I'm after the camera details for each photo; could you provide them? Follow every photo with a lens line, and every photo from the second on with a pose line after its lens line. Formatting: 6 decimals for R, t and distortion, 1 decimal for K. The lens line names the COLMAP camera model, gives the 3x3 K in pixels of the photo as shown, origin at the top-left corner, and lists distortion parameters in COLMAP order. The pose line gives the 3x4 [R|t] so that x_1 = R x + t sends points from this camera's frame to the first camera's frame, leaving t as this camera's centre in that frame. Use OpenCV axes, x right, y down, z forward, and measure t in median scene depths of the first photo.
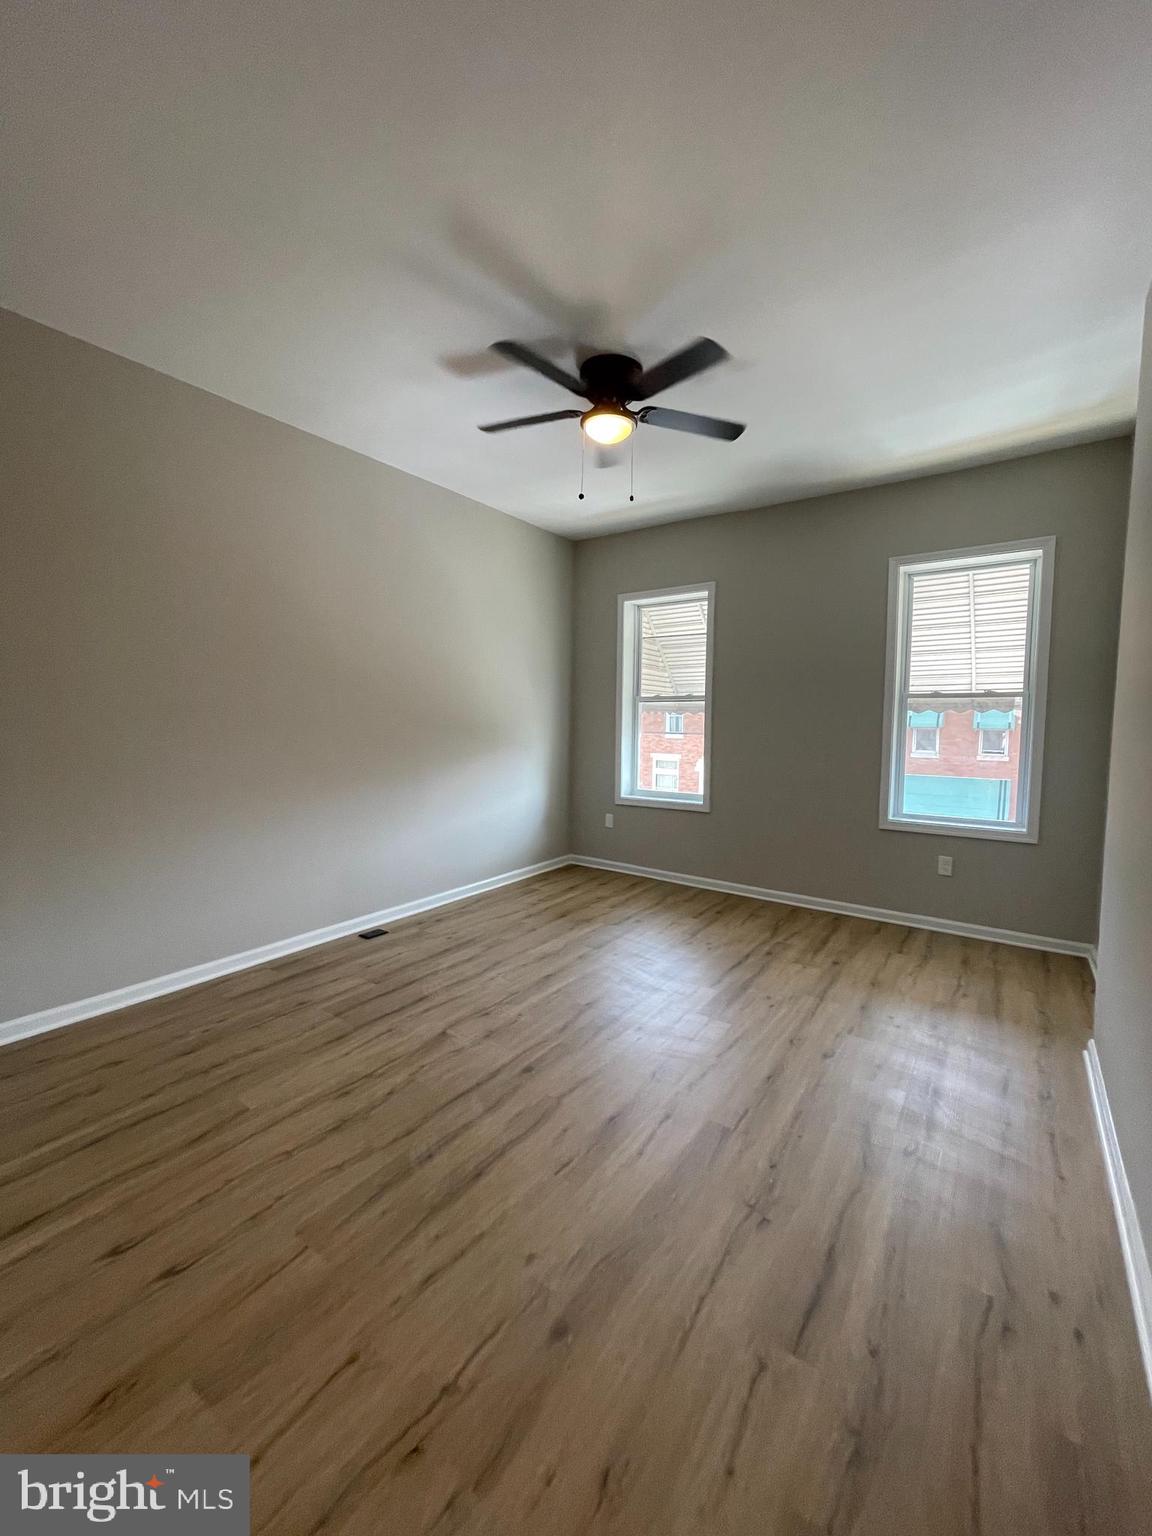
lens RADIAL K [[618.4, 0, 571.4], [0, 618.4, 765.6], [0, 0, 1]] dist [0.000319, 0.000326]
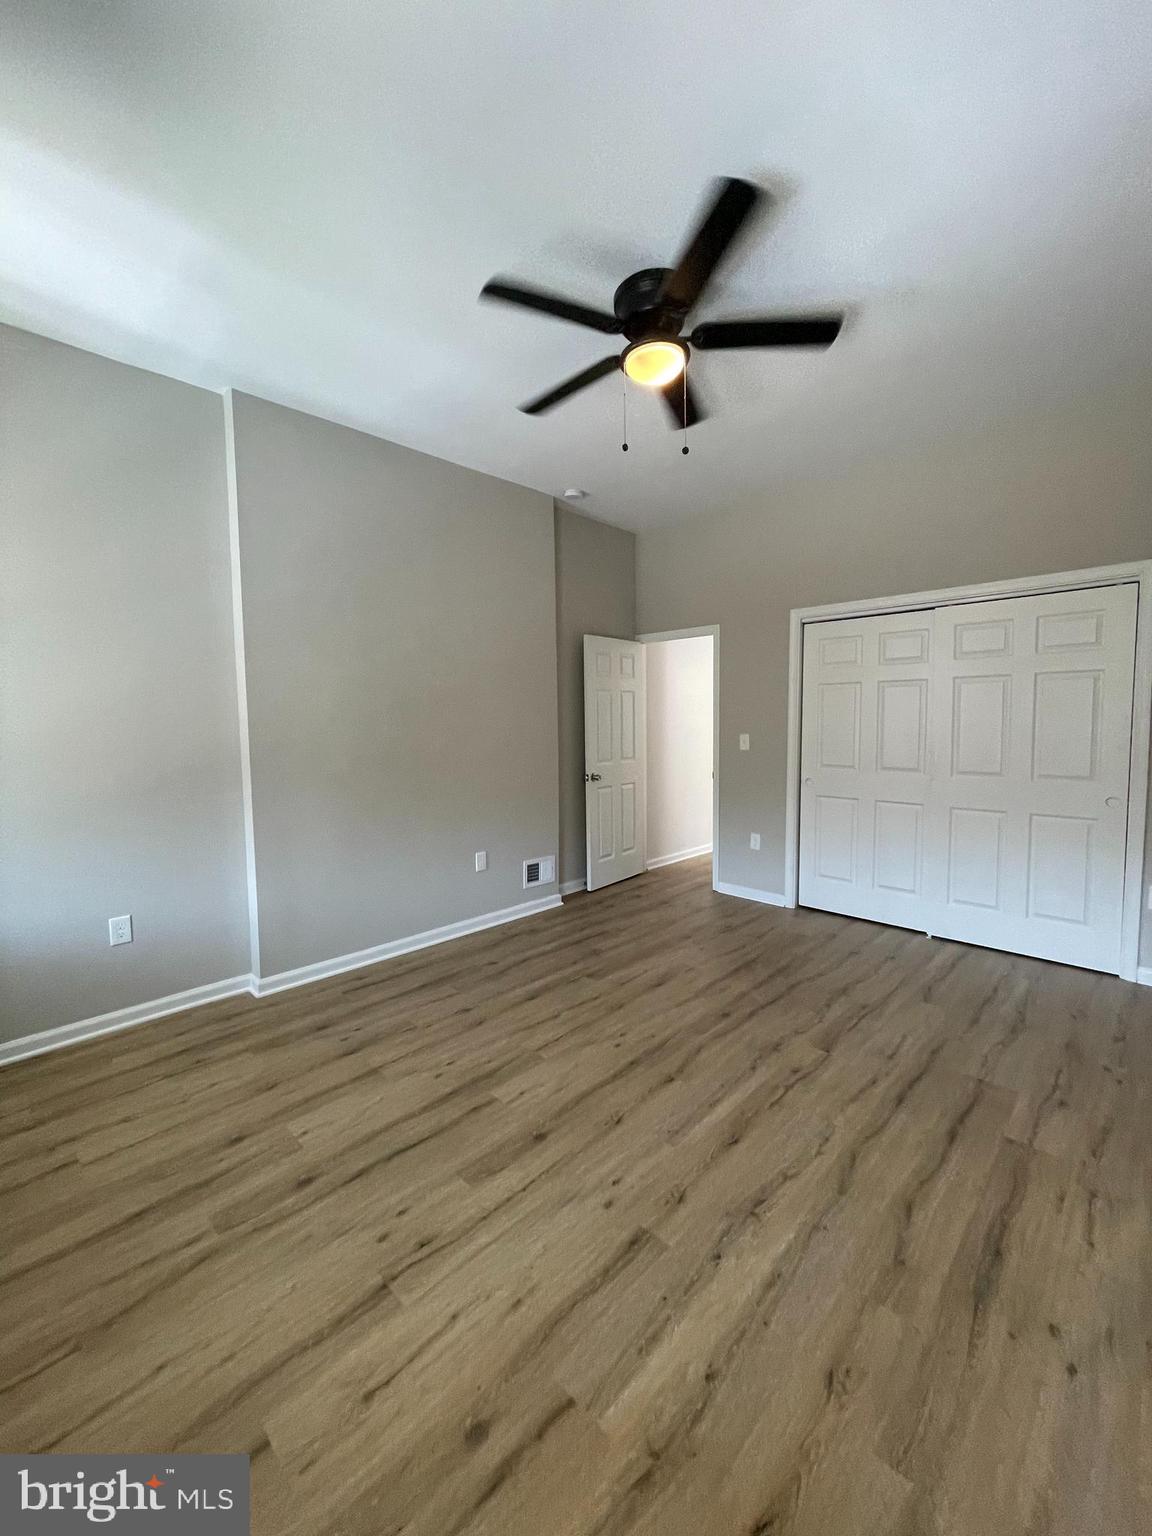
lens RADIAL K [[618.4, 0, 571.4], [0, 618.4, 765.6], [0, 0, 1]] dist [0.000319, 0.000326]
pose [[-0.987593, -0.008861, 0.156783, 0.029070], [0.014374, 0.989114, 0.146446, -0.118035], [-0.156374, 0.146883, -0.976715, 1.565713]]
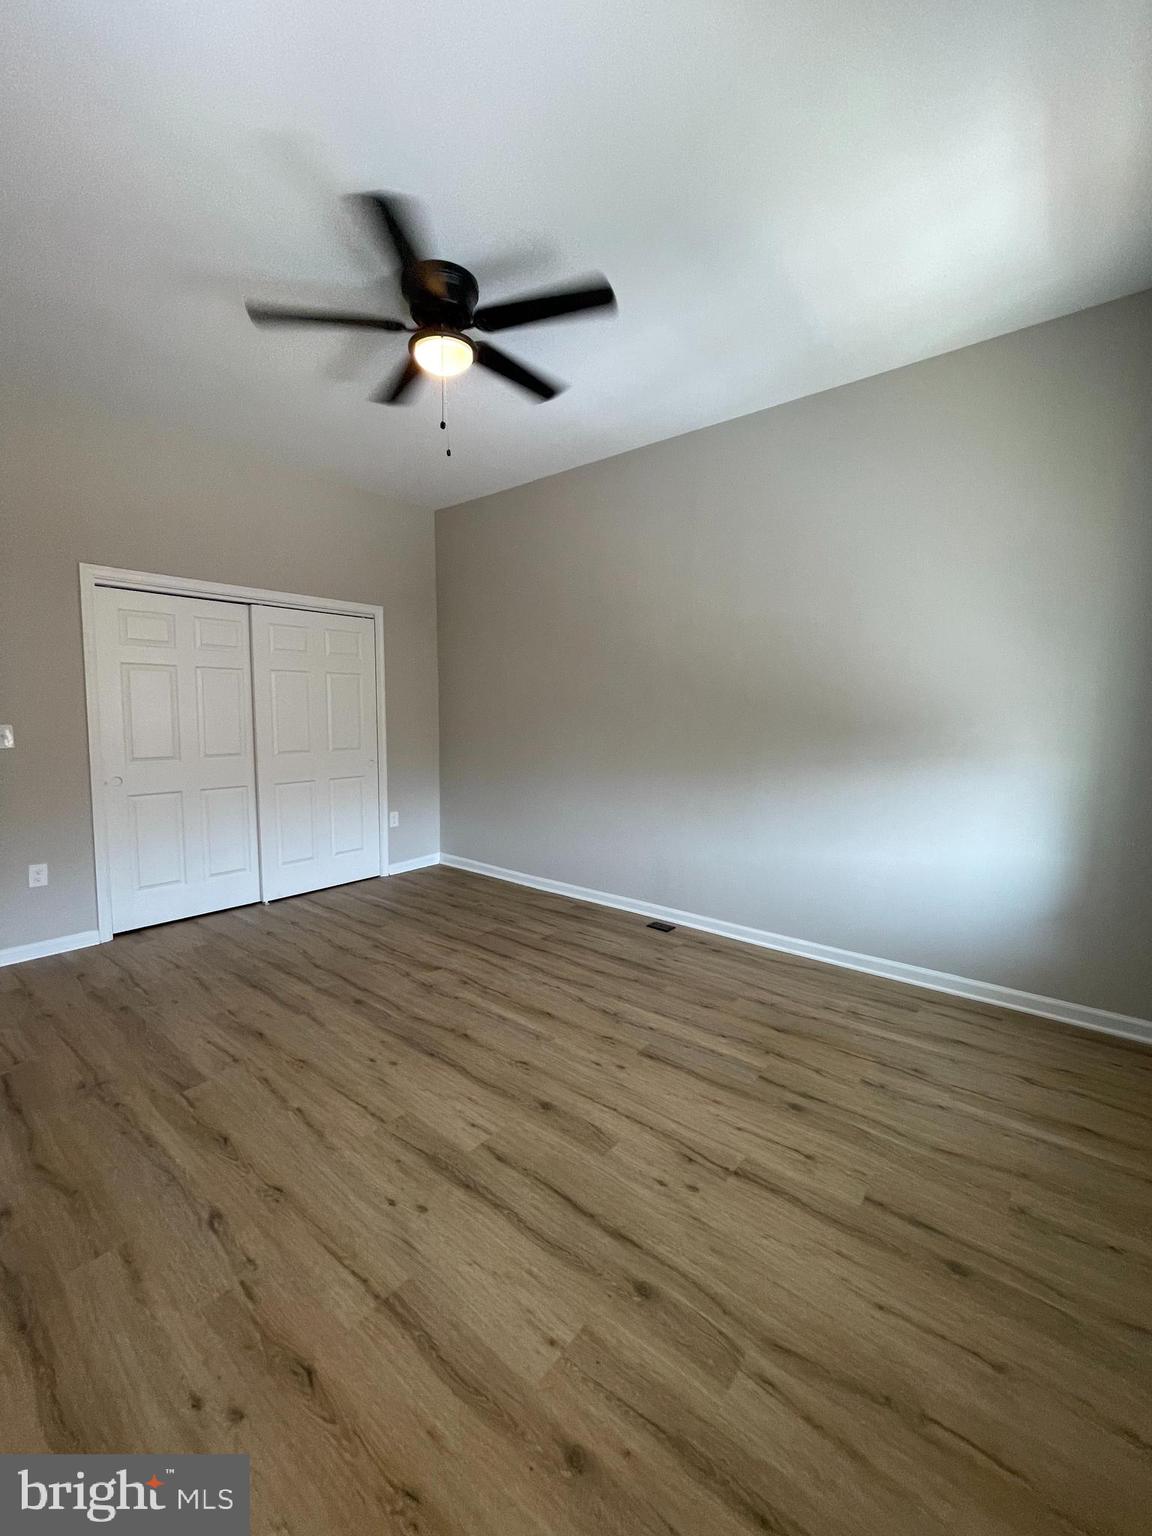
lens RADIAL K [[618.4, 0, 571.4], [0, 618.4, 765.6], [0, 0, 1]] dist [0.000319, 0.000326]
pose [[-0.065235, 0.082435, -0.994459, 0.763924], [-0.081309, 0.992829, 0.087633, -0.068543], [0.994552, 0.086576, -0.058065, 1.050197]]
